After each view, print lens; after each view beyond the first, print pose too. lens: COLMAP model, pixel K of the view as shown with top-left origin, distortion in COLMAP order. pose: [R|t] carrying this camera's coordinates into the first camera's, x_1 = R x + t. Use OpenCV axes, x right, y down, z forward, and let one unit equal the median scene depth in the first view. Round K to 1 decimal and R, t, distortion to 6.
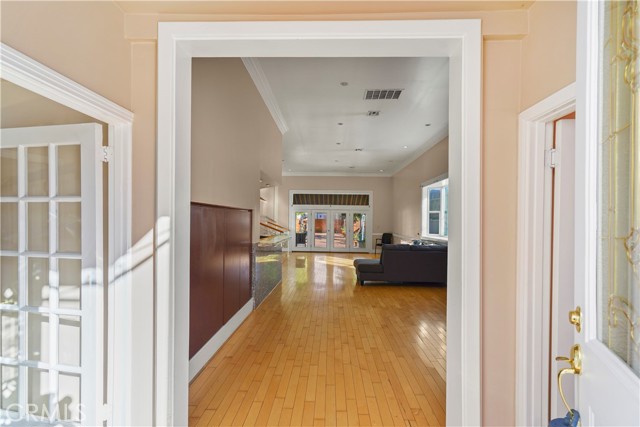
lens RADIAL K [[308.0, 0, 314.7], [0, 308.0, 219.1], [0, 0, 1]] dist [-0.041636, 0.006715]
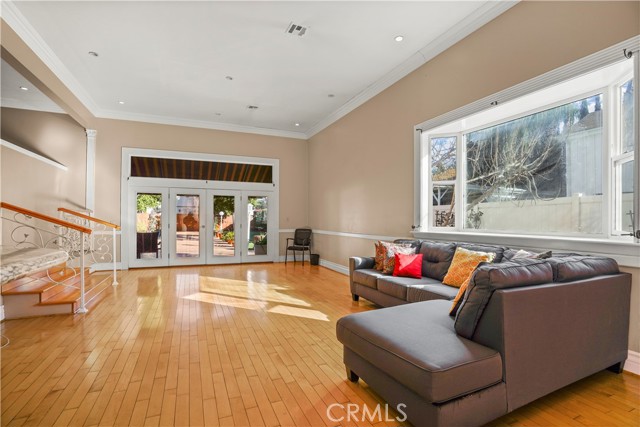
lens RADIAL K [[308.0, 0, 313.8], [0, 308.0, 213.2], [0, 0, 1]] dist [-0.041636, 0.006715]
pose [[0.903377, -0.007357, 0.428784, -0.014365], [0.009494, 0.999951, -0.002845, 0.020650], [-0.428742, 0.006642, 0.903403, 0.502172]]
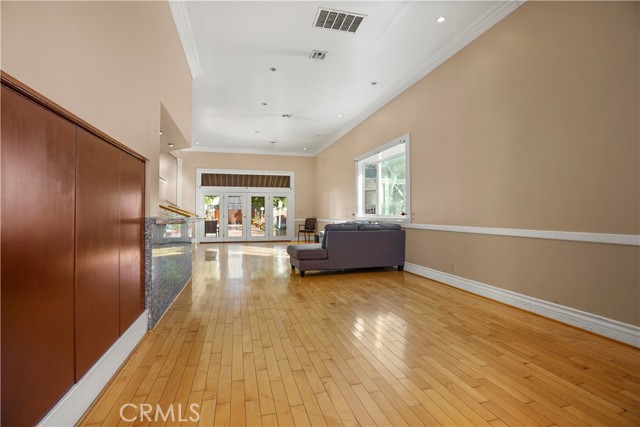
lens RADIAL K [[308.0, 0, 319.2], [0, 308.0, 202.3], [0, 0, 1]] dist [-0.041636, 0.006715]
pose [[0.950998, -0.007605, 0.309102, -0.027595], [0.016810, 0.999491, -0.027126, 0.029066], [-0.308738, 0.030993, 0.950642, 0.141439]]
